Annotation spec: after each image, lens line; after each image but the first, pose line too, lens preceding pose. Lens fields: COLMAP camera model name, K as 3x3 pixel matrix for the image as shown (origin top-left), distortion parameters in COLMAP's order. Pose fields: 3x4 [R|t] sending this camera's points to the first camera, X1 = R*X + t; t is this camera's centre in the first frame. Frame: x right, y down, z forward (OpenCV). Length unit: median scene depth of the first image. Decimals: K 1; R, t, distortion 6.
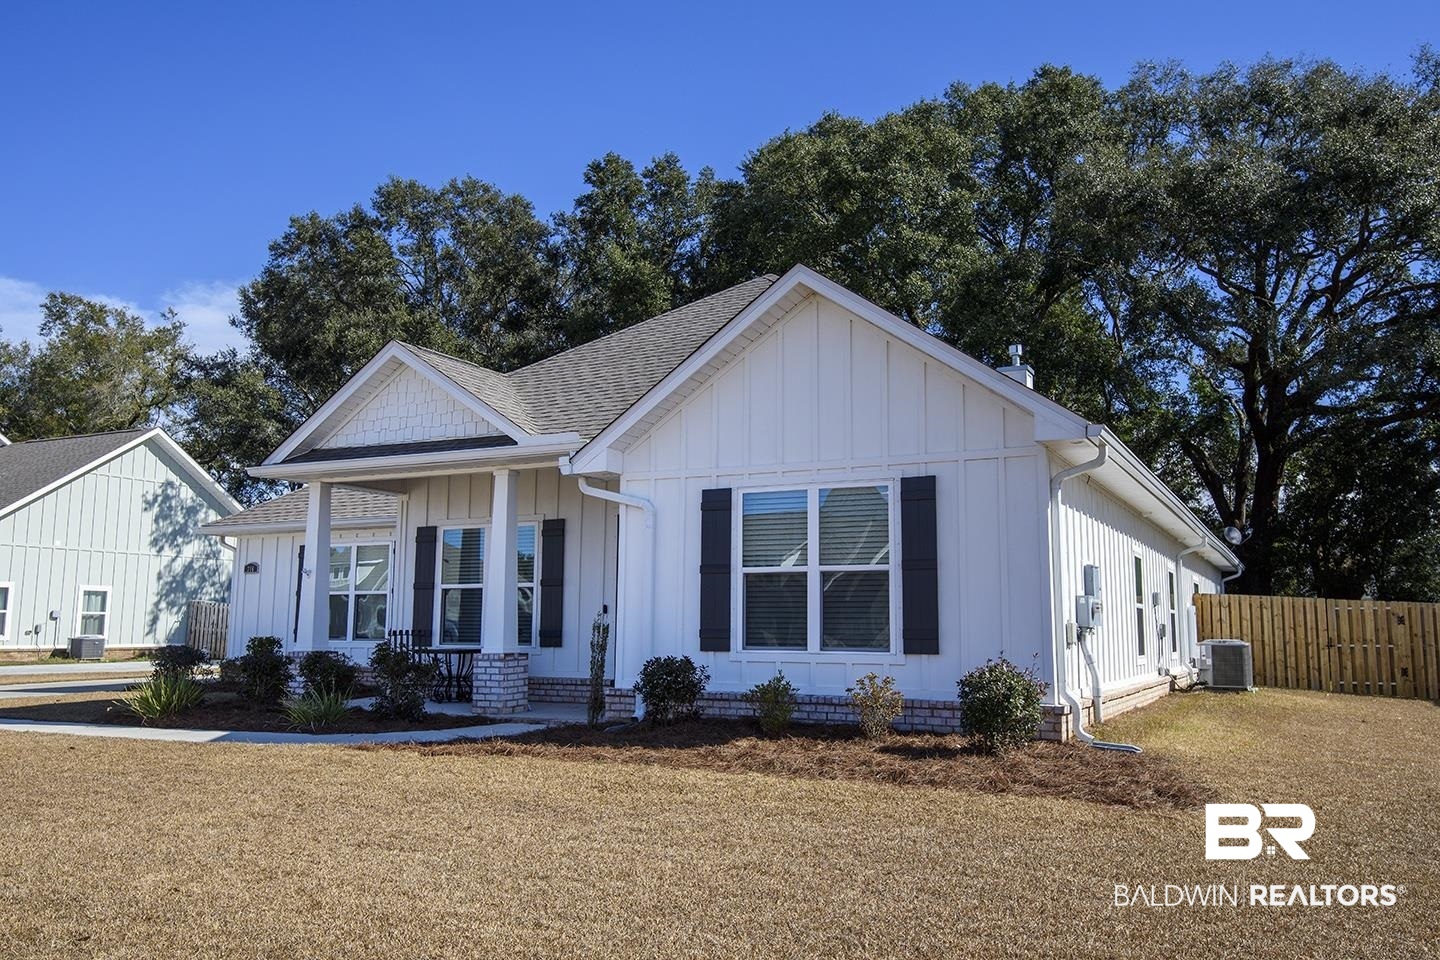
lens RADIAL K [[1163.7, 0, 718.9], [0, 1163.7, 476.3], [0, 0, 1]] dist [0.049579, -0.009084]
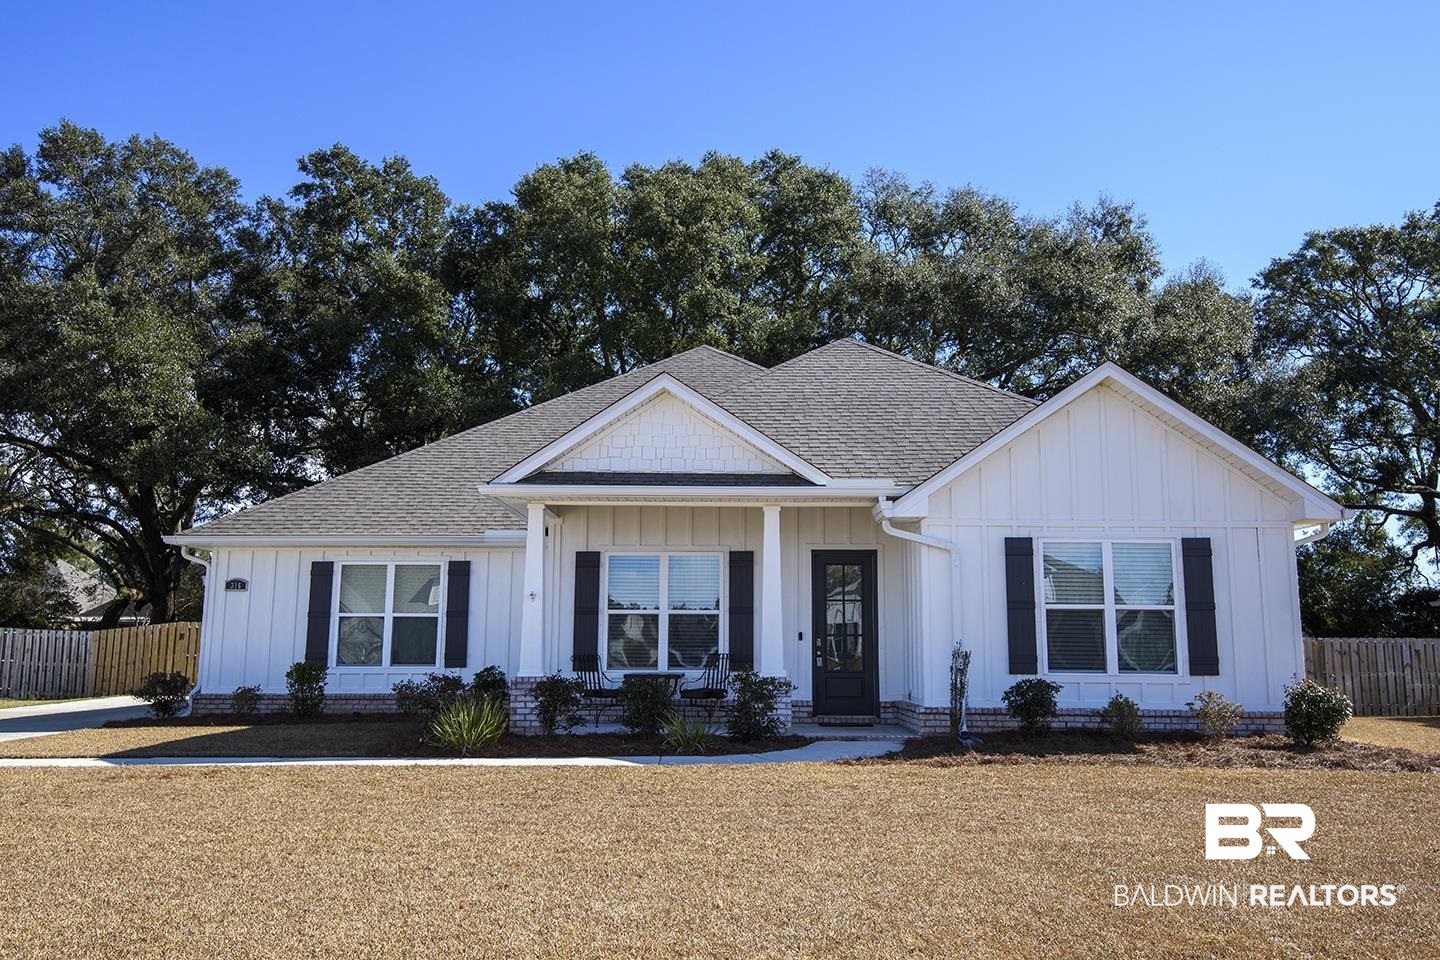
lens RADIAL K [[1163.7, 0, 717.0], [0, 1163.7, 474.9], [0, 0, 1]] dist [0.049579, -0.009084]
pose [[0.892967, 0.067914, 0.444969, -0.754653], [-0.059403, 0.997686, -0.033062, 0.004703], [-0.446185, 0.003090, 0.894935, 0.065826]]
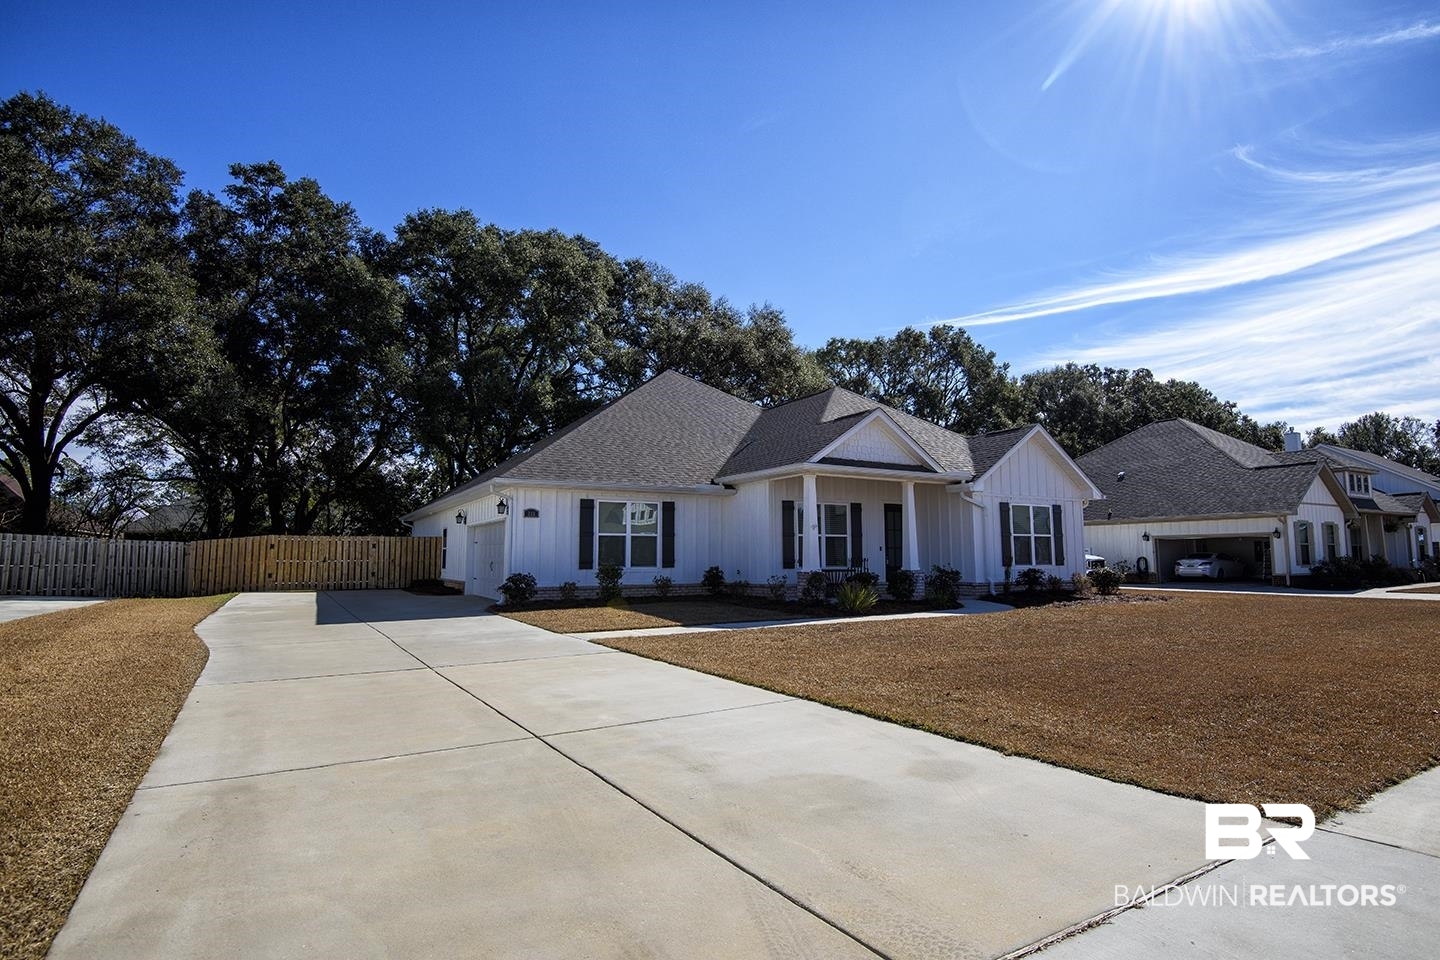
lens RADIAL K [[735.5, 0, 719.2], [0, 735.5, 479.7], [0, 0, 1]] dist [0.006026, -0.001798]
pose [[0.538350, 0.079540, 0.838959, -1.549929], [-0.105807, 0.994038, -0.026347, 0.064767], [-0.836053, -0.074584, 0.543556, 0.610839]]
